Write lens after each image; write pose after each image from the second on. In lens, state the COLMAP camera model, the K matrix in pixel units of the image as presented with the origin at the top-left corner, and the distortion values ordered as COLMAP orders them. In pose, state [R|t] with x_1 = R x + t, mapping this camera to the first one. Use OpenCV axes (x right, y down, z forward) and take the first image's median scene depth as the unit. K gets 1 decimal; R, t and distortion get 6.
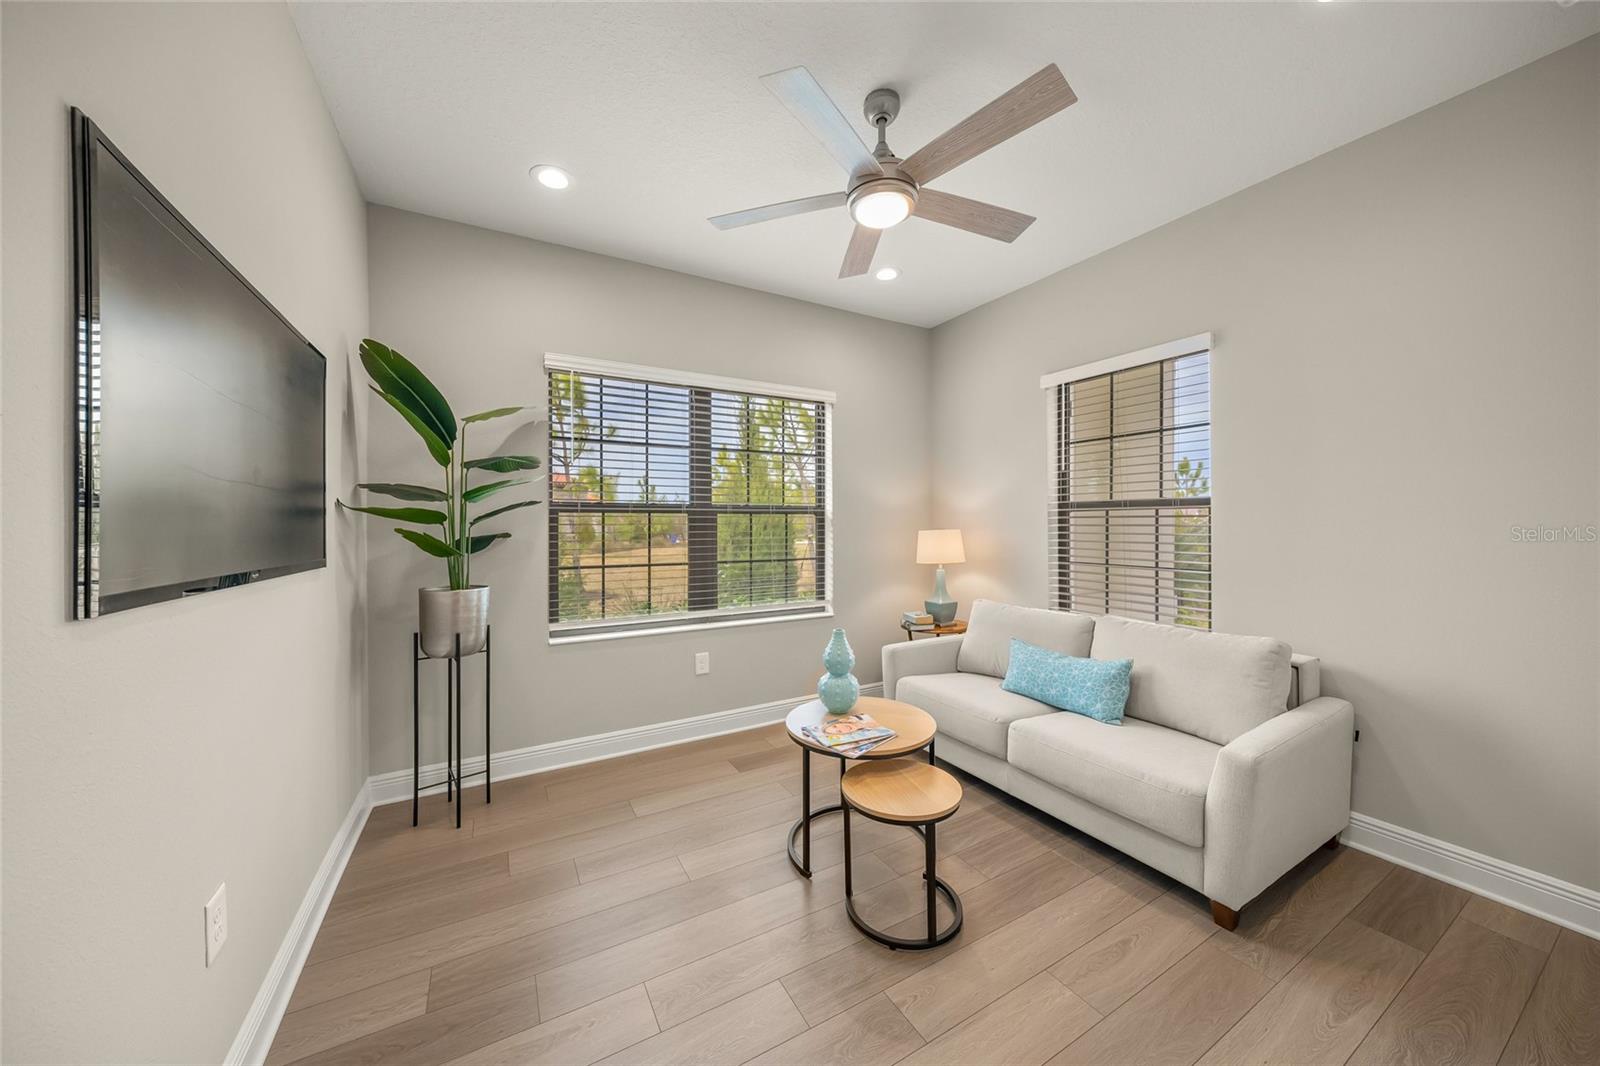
lens RADIAL K [[549.6, 0, 795.2], [0, 549.6, 532.8], [0, 0, 1]] dist [-0.001487, -0.000045]
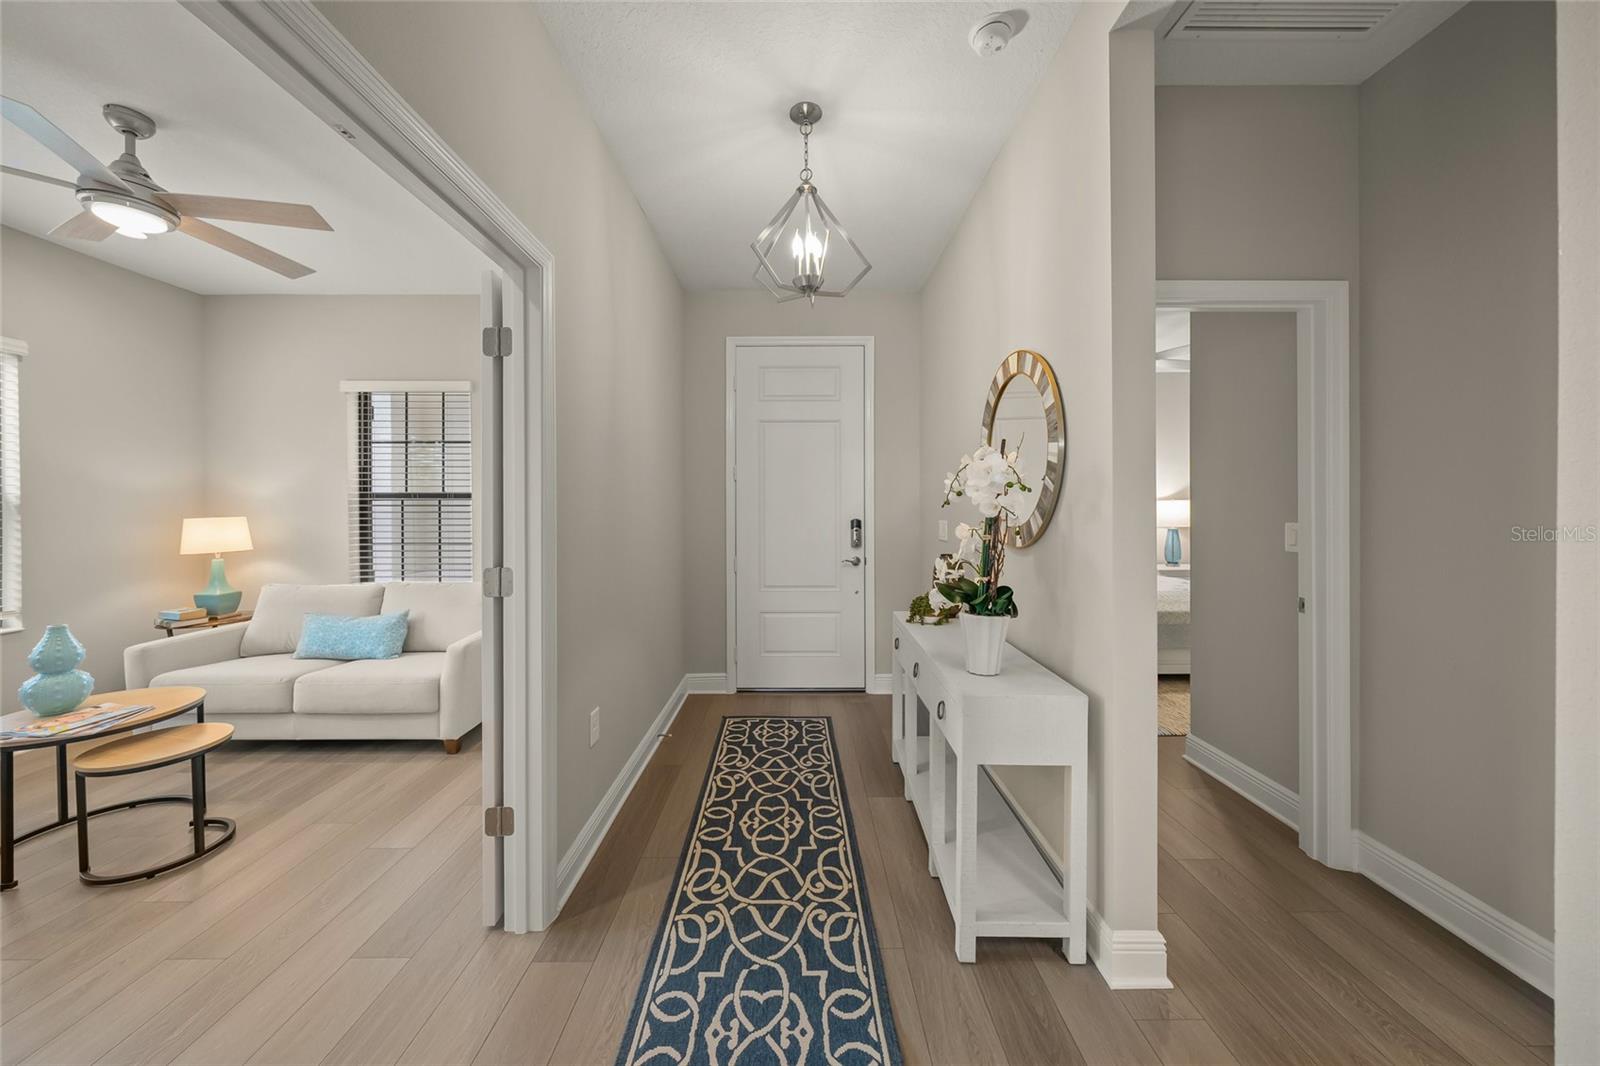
lens RADIAL K [[551.6, 0, 799.6], [0, 551.6, 509.7], [0, 0, 1]] dist [-0.000652, 0.000095]
pose [[0.489890, 0.001128, 0.871784, -0.092519], [0.013765, 0.999864, -0.009029, 0.004781], [-0.871676, 0.016423, 0.489808, -0.434989]]
